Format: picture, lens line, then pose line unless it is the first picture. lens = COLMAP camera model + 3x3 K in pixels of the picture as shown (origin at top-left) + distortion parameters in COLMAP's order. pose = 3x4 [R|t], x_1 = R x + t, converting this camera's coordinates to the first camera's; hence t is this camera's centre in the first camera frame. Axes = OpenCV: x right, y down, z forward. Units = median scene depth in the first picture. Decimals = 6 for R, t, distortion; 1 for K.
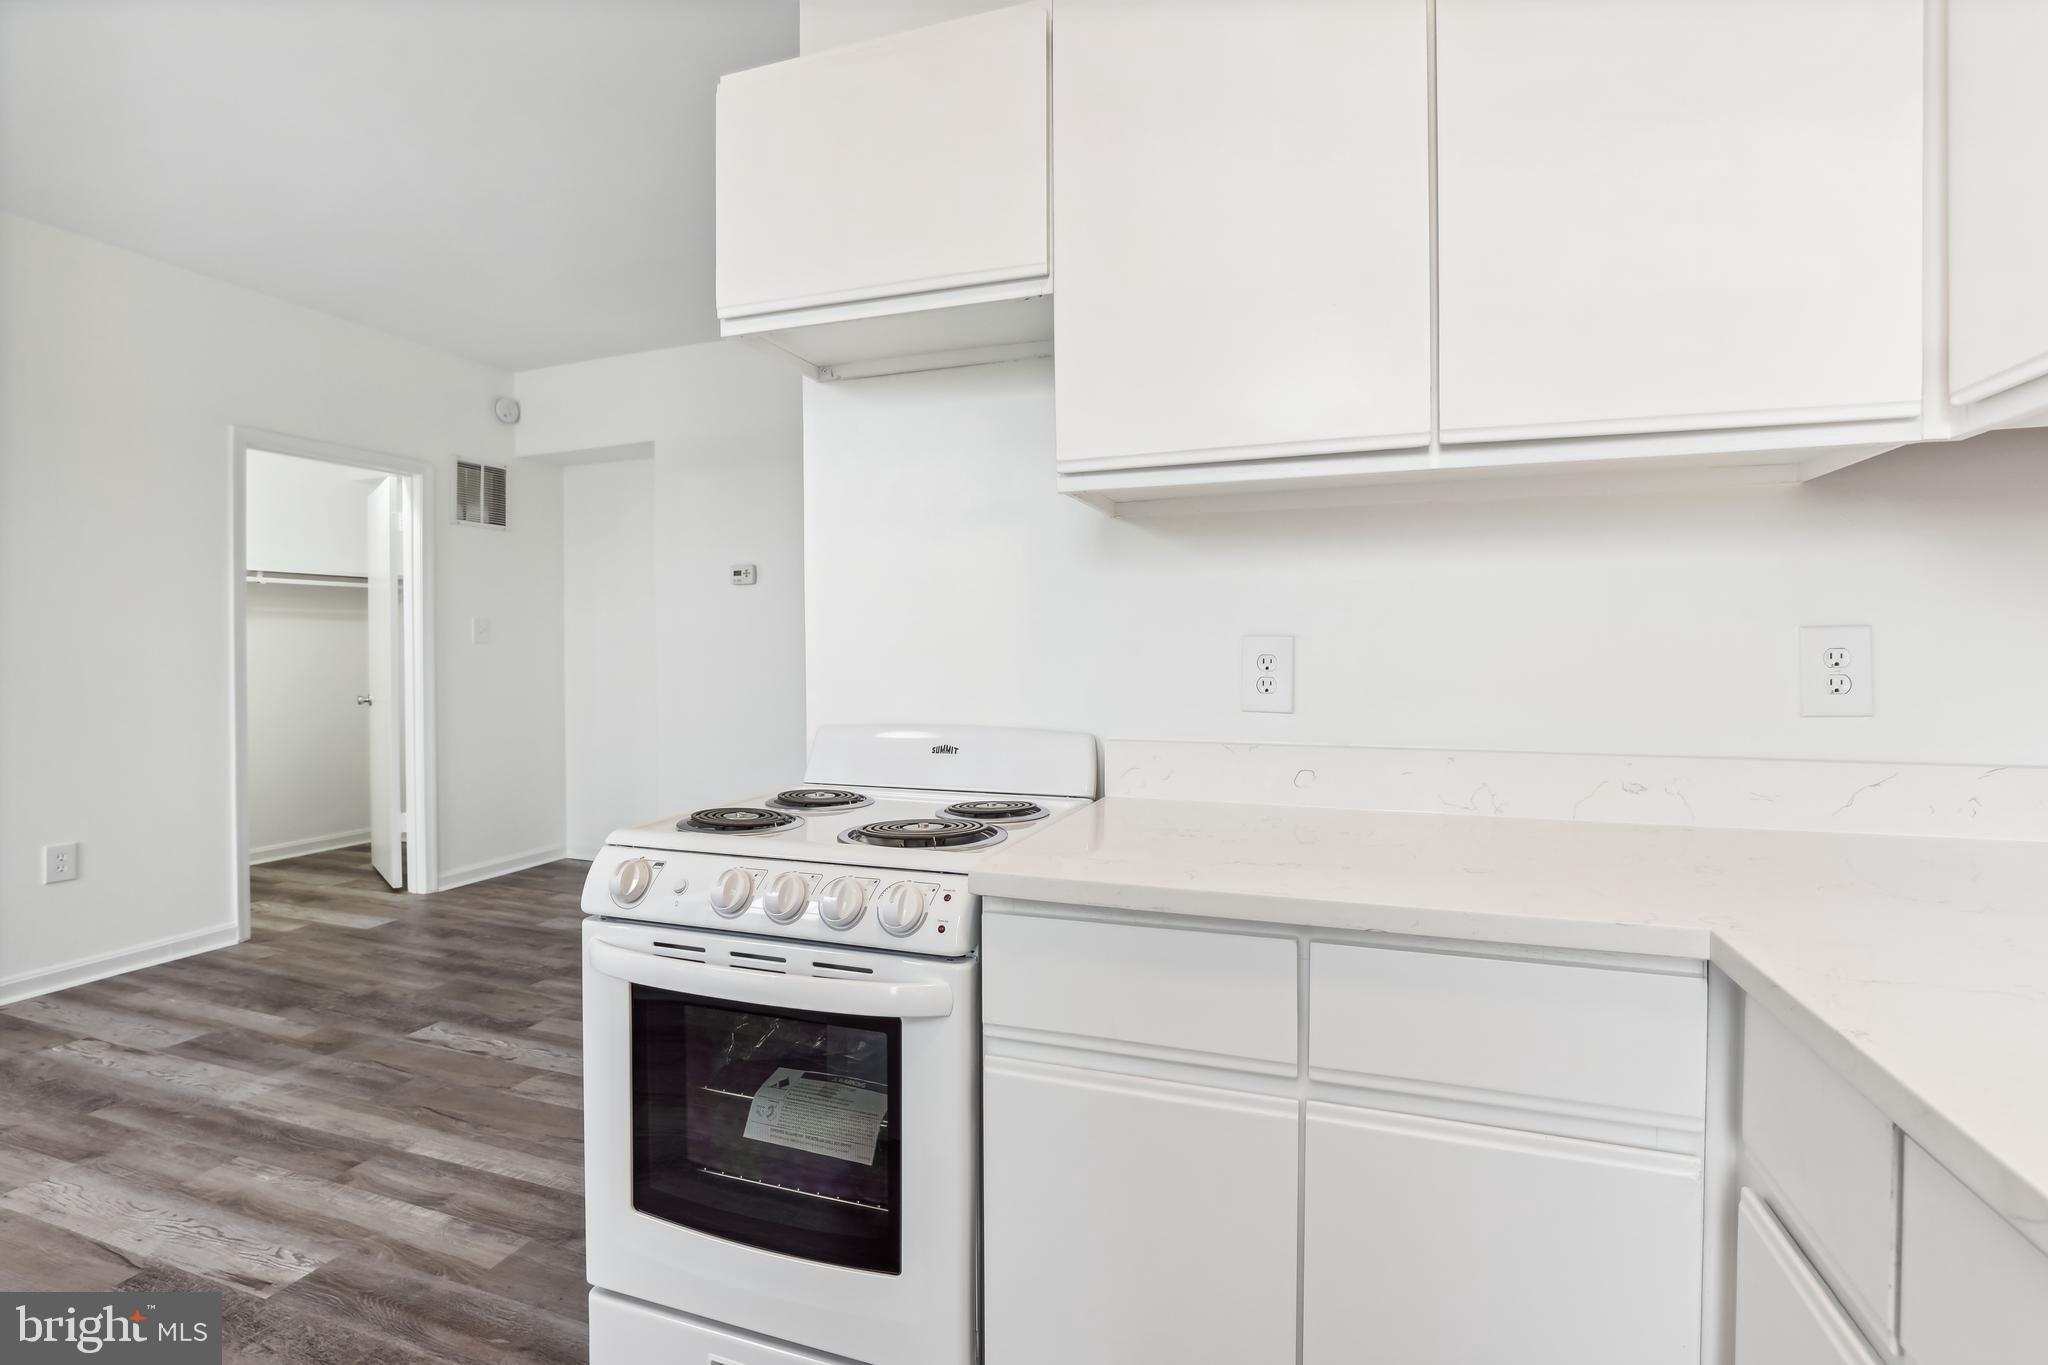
lens RADIAL K [[947.5, 0, 1049.2], [0, 947.5, 661.1], [0, 0, 1]] dist [-0.028736, 0.006887]
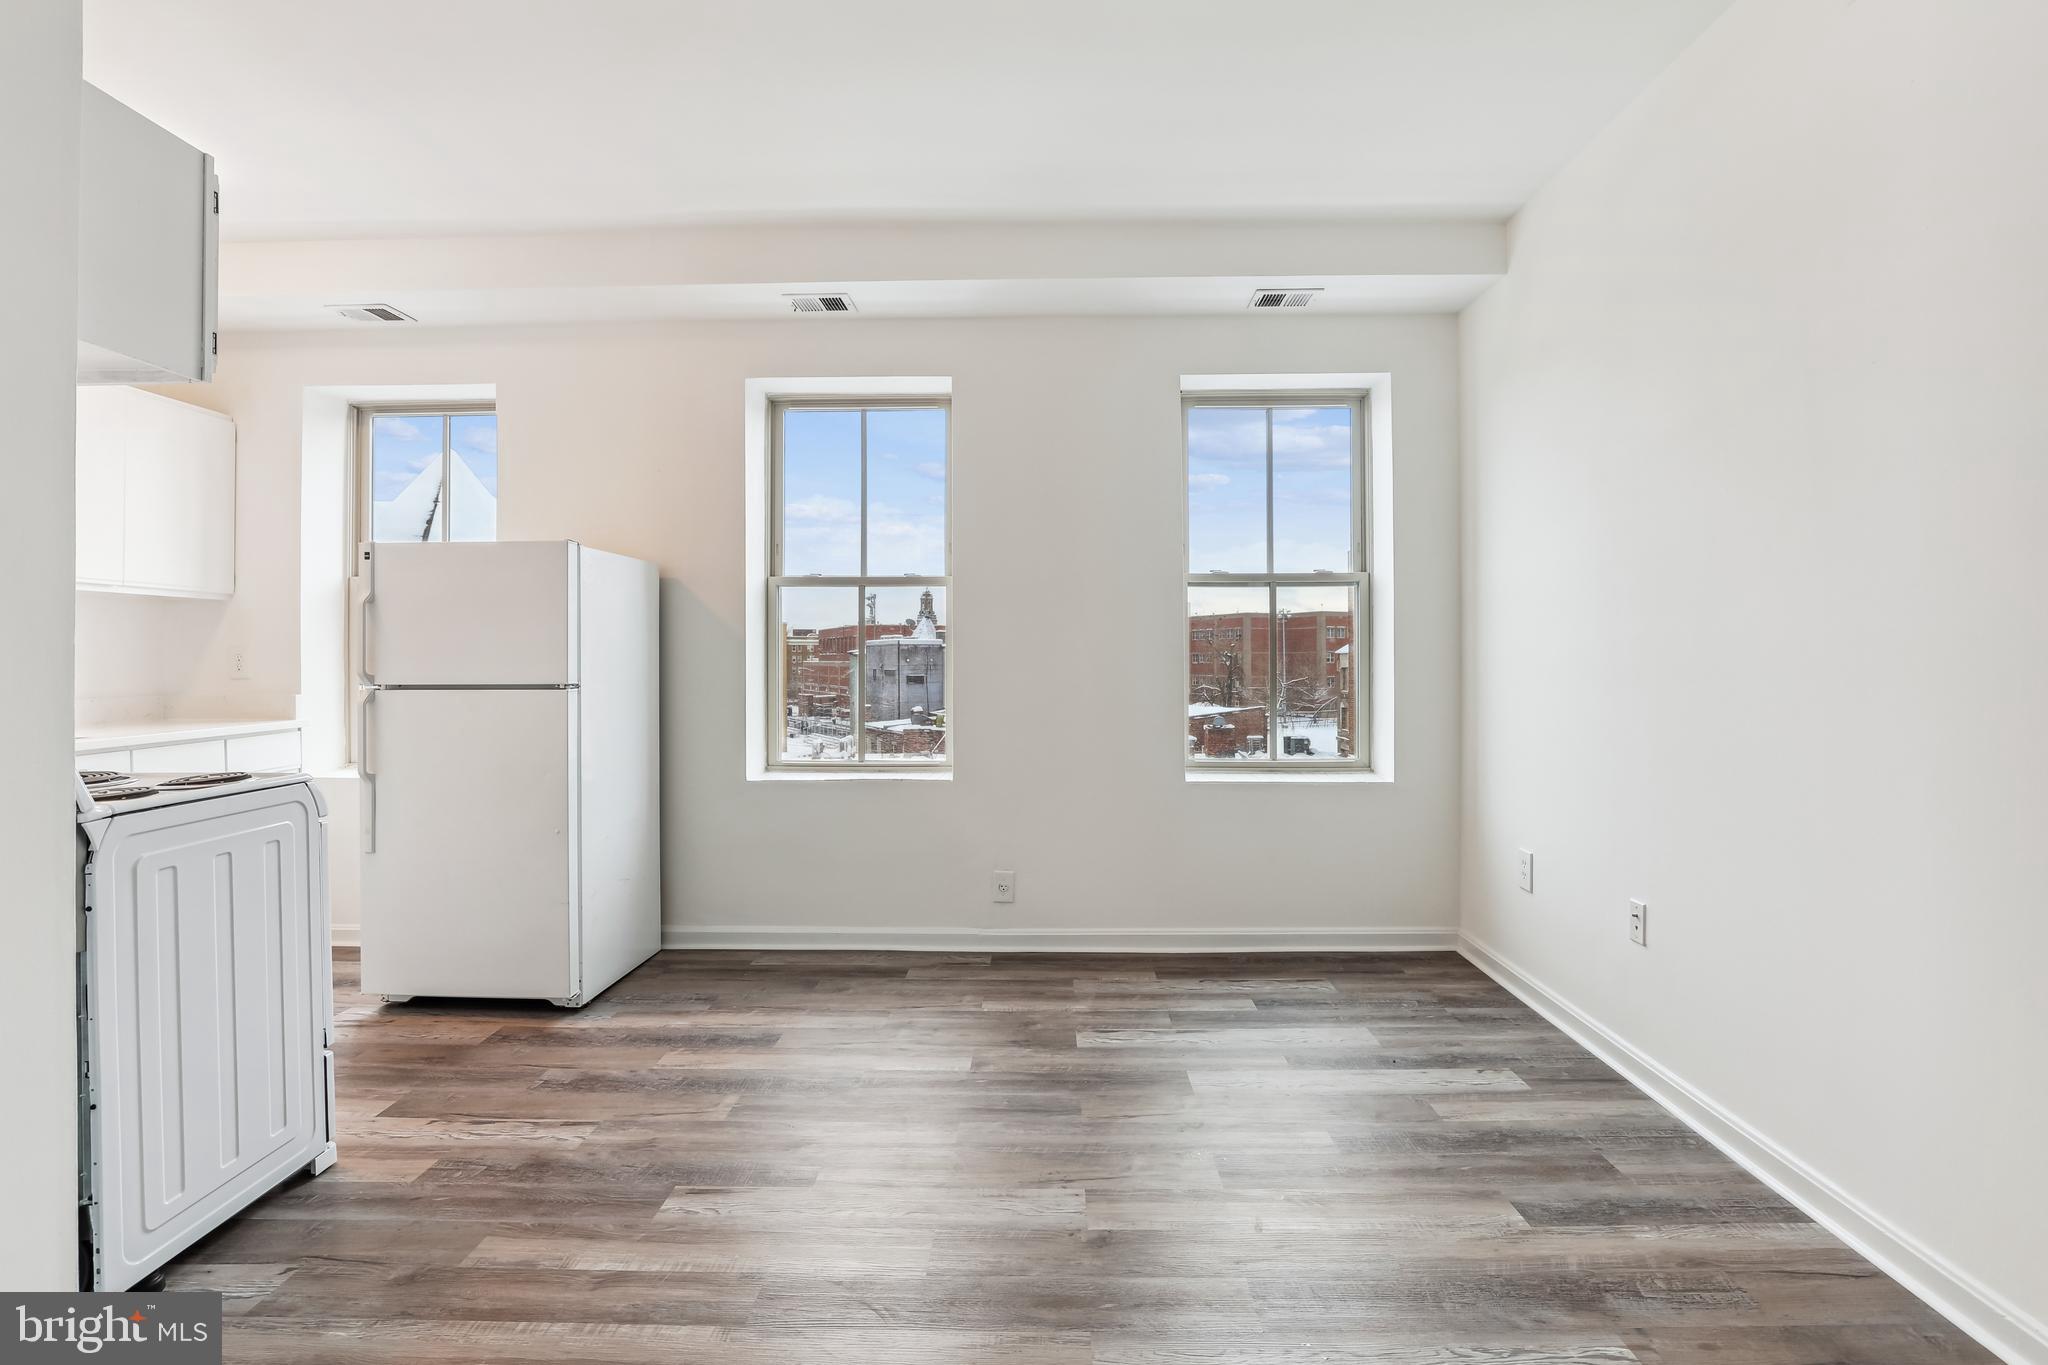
lens RADIAL K [[973.8, 0, 1021.8], [0, 973.8, 658.2], [0, 0, 1]] dist [-0.024914, 0.004841]
pose [[-0.953316, 0.009814, -0.301814, -0.513305], [0.005705, 0.999879, 0.014493, -0.011379], [0.301920, 0.012095, -0.953257, 1.324880]]
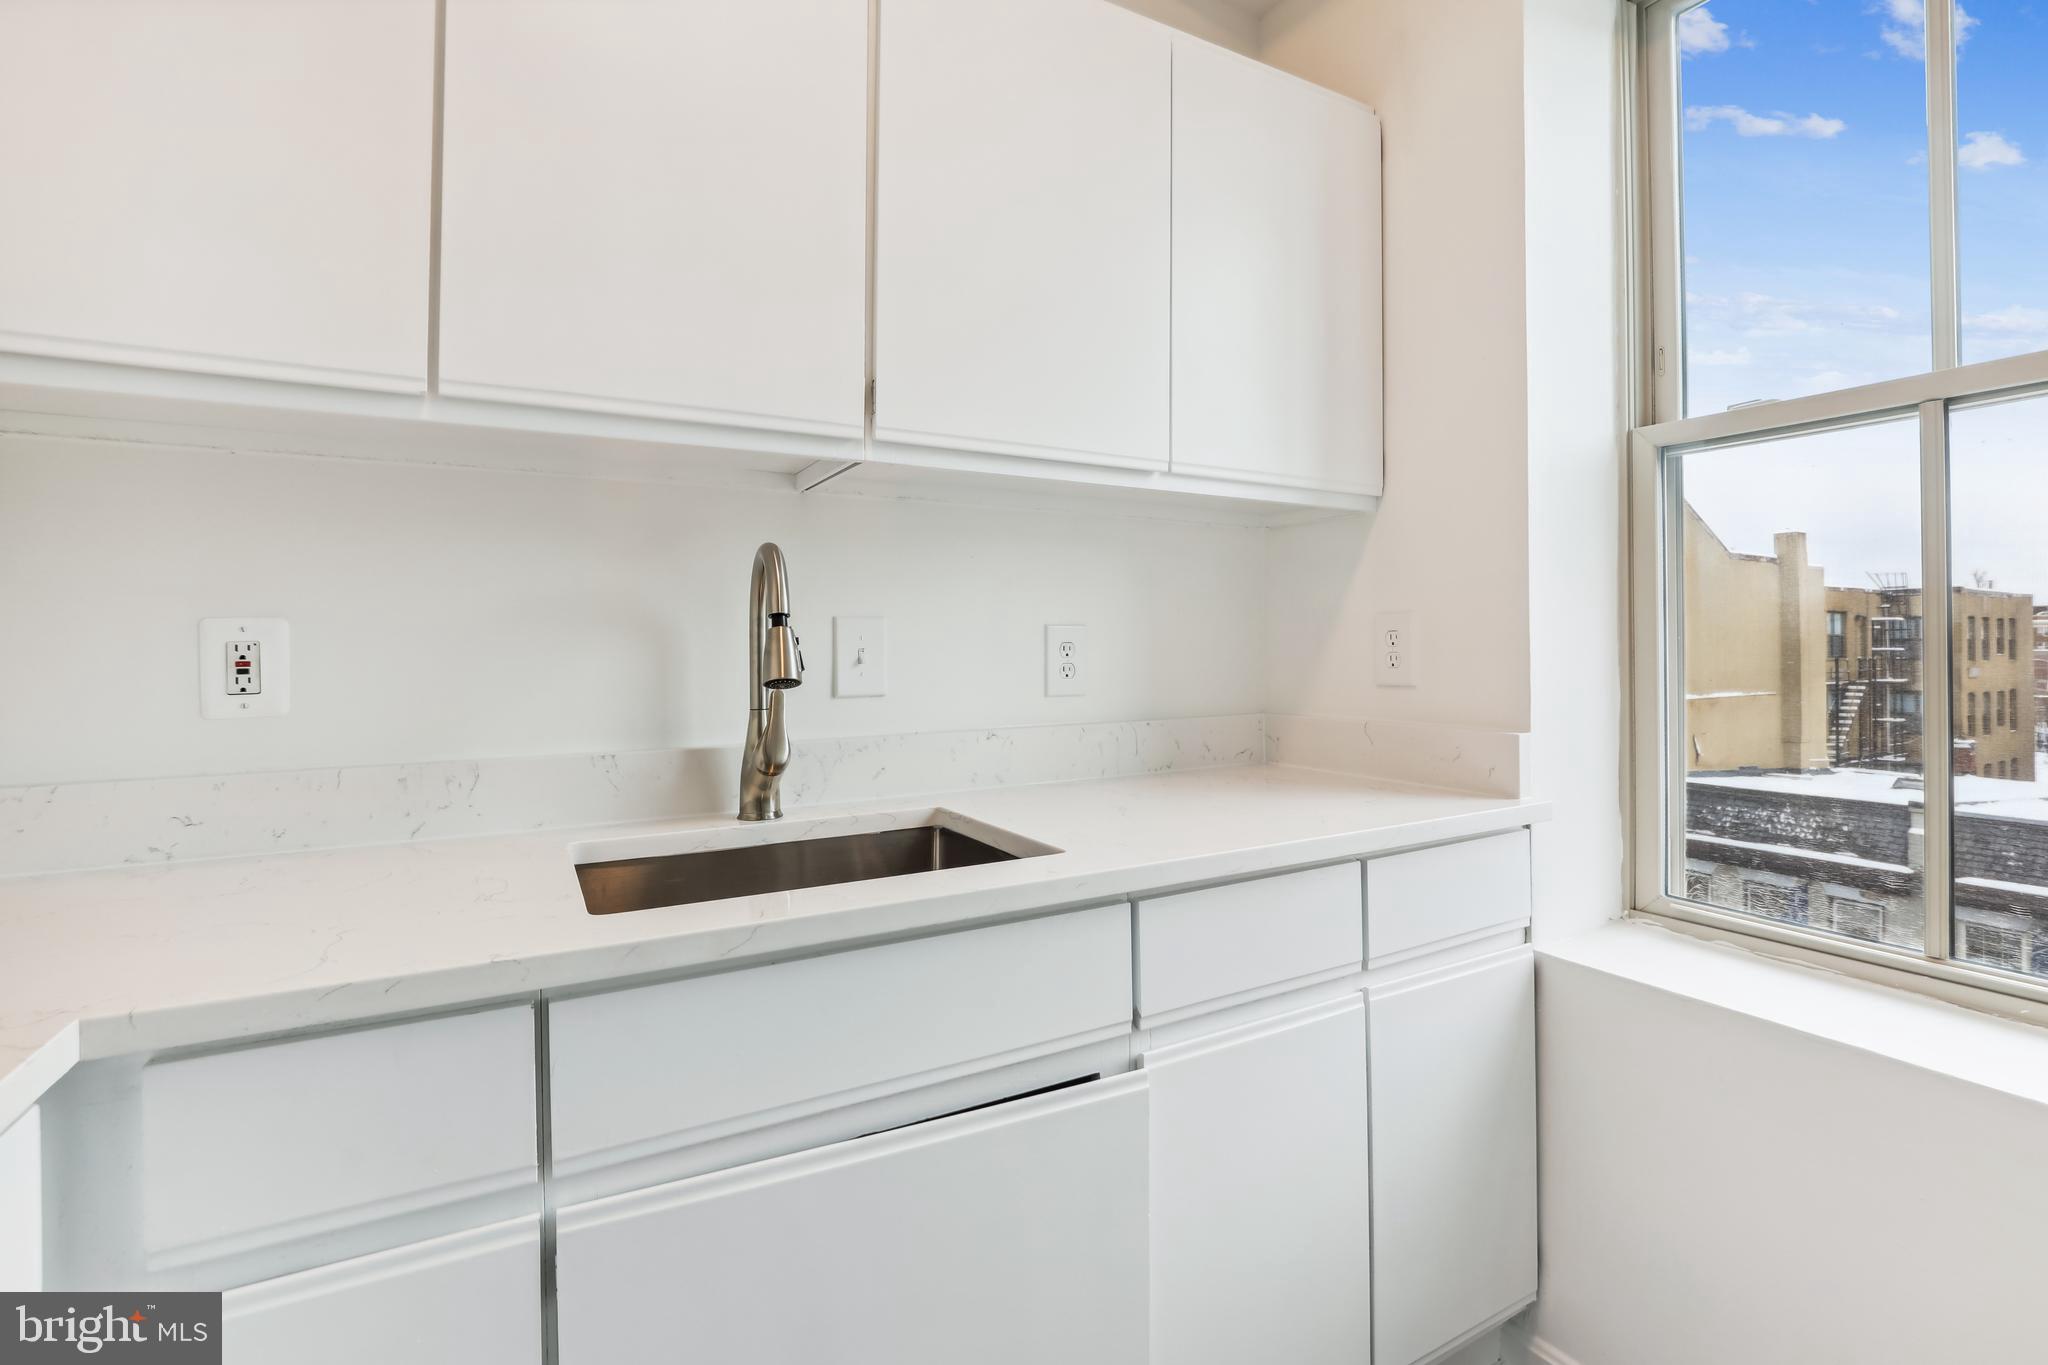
lens RADIAL K [[947.5, 0, 1032.6], [0, 947.5, 640.4], [0, 0, 1]] dist [-0.028736, 0.006887]
pose [[-0.747131, 0.013166, 0.664546, -0.098336], [0.014914, 0.999884, -0.003042, 0.000760], [-0.664509, 0.007638, -0.747241, 0.306813]]
